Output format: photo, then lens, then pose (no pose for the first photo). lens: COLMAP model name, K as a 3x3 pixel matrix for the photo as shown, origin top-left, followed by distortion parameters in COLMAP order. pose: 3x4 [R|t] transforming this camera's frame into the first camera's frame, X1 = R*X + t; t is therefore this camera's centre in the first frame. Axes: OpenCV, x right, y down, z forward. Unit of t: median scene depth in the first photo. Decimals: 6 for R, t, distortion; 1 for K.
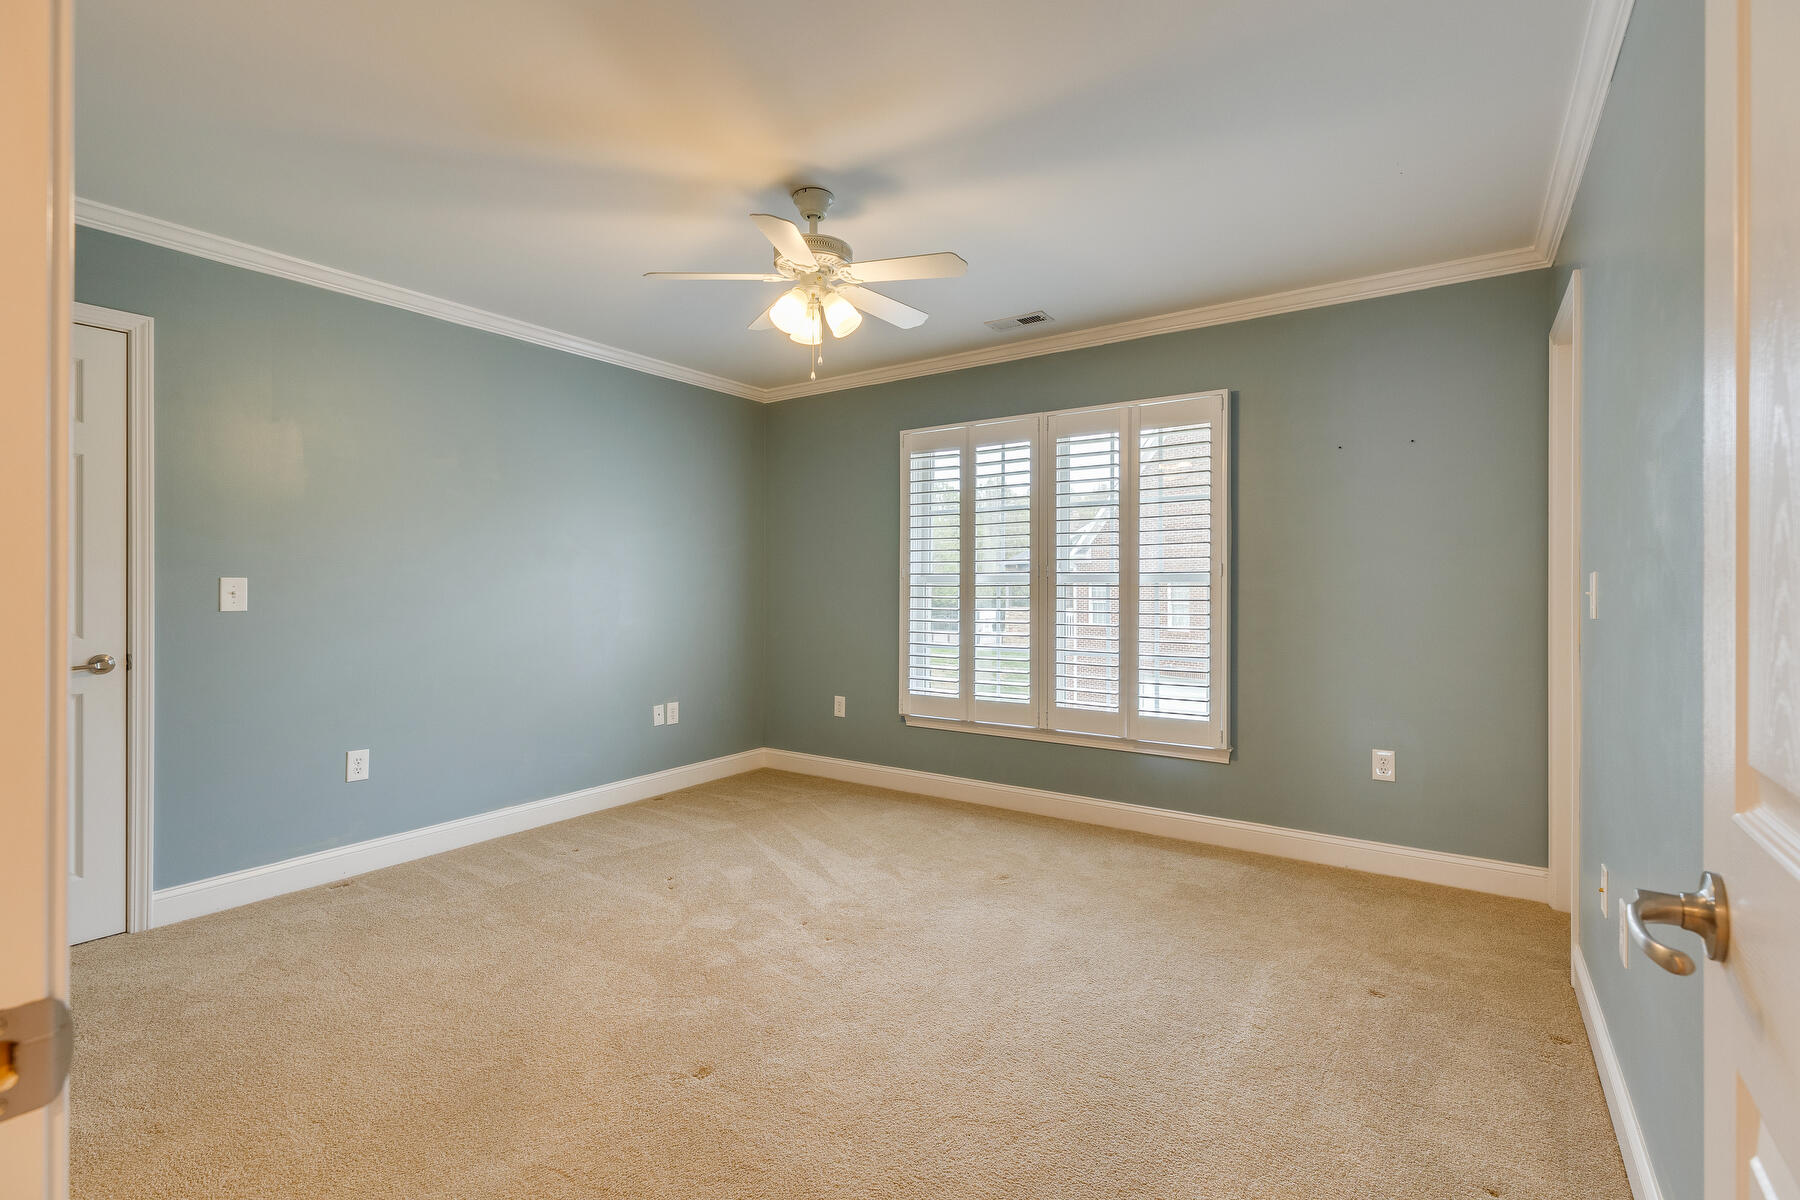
lens RADIAL K [[809.5, 0, 899.1], [0, 809.5, 604.5], [0, 0, 1]] dist [0.007626, -0.000613]
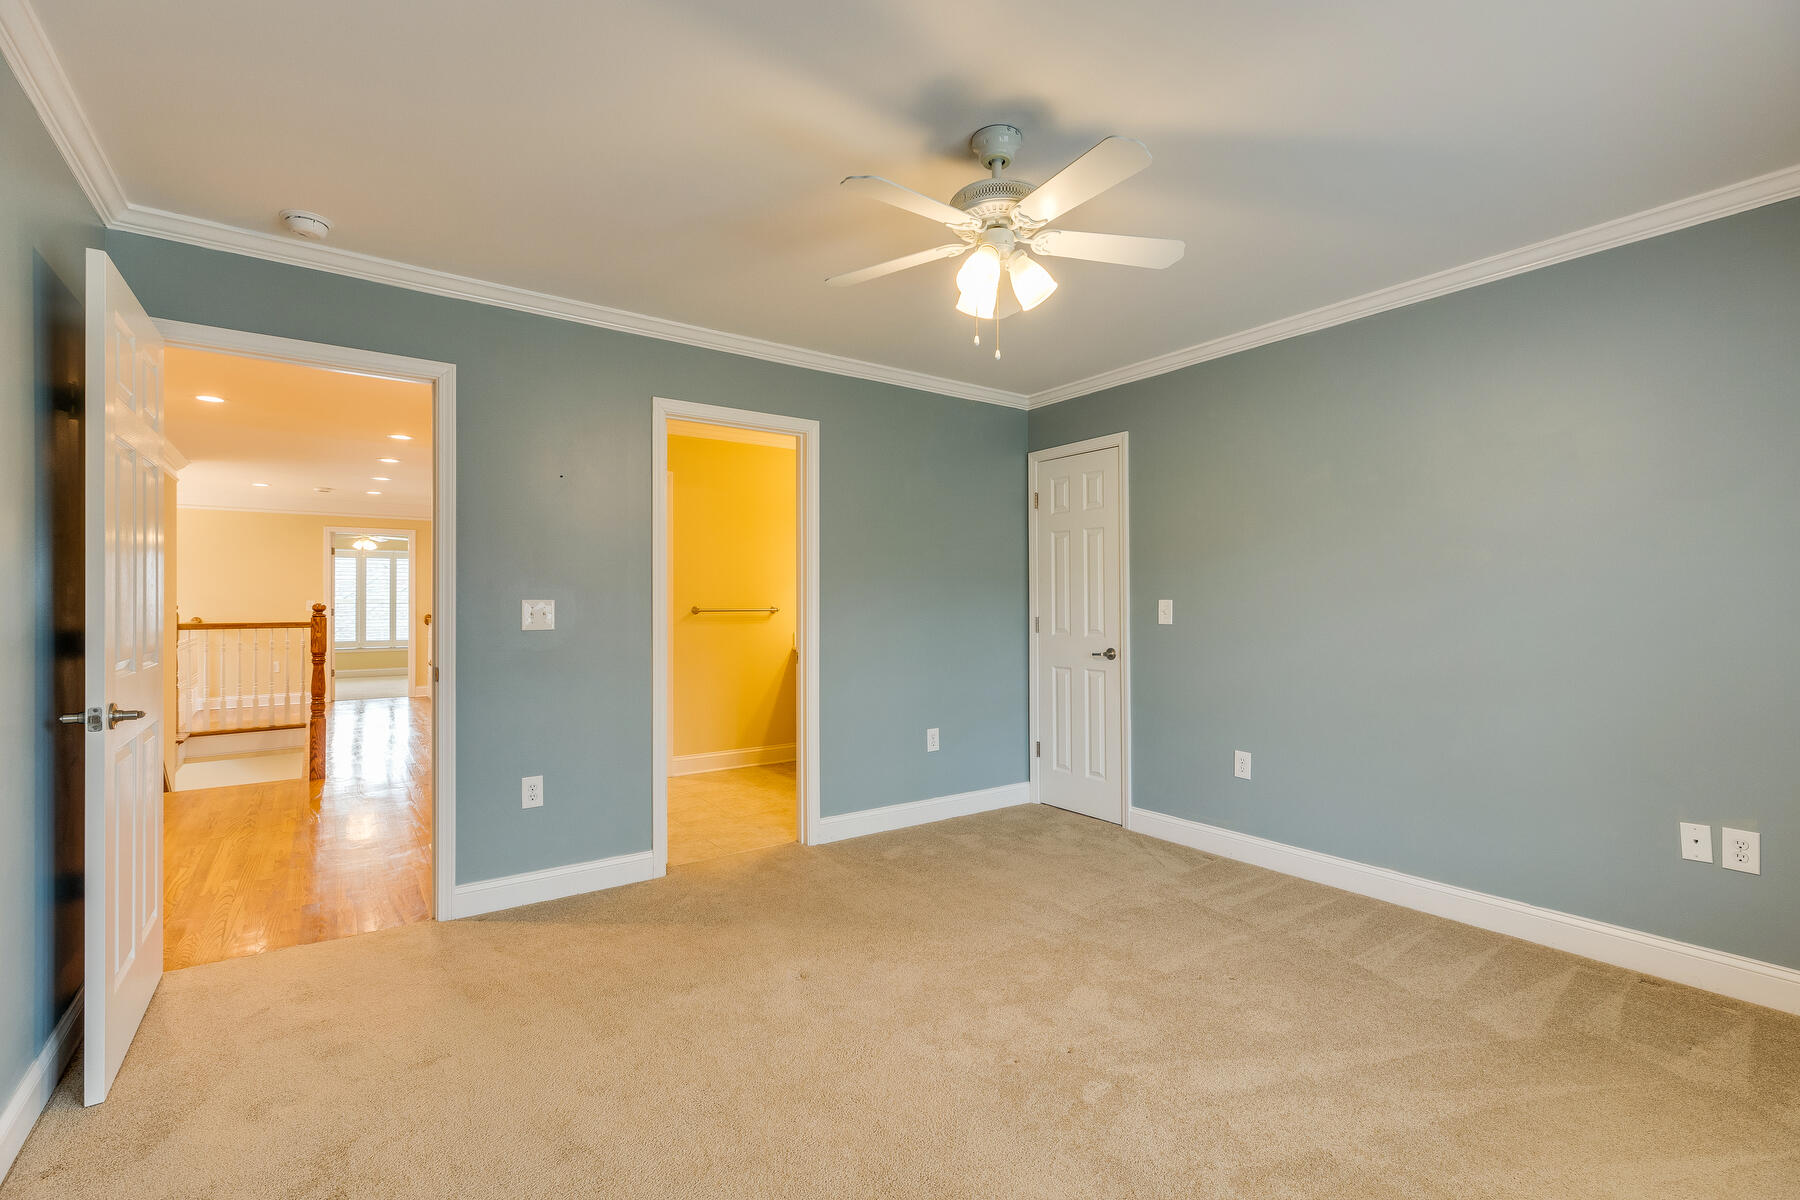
lens RADIAL K [[809.5, 0, 902.8], [0, 809.5, 595.4], [0, 0, 1]] dist [0.007626, -0.000613]
pose [[-0.338829, -0.008545, -0.940809, 0.559353], [-0.019540, 0.999807, -0.002044, -0.026342], [0.940645, 0.017691, -0.338930, 0.931244]]
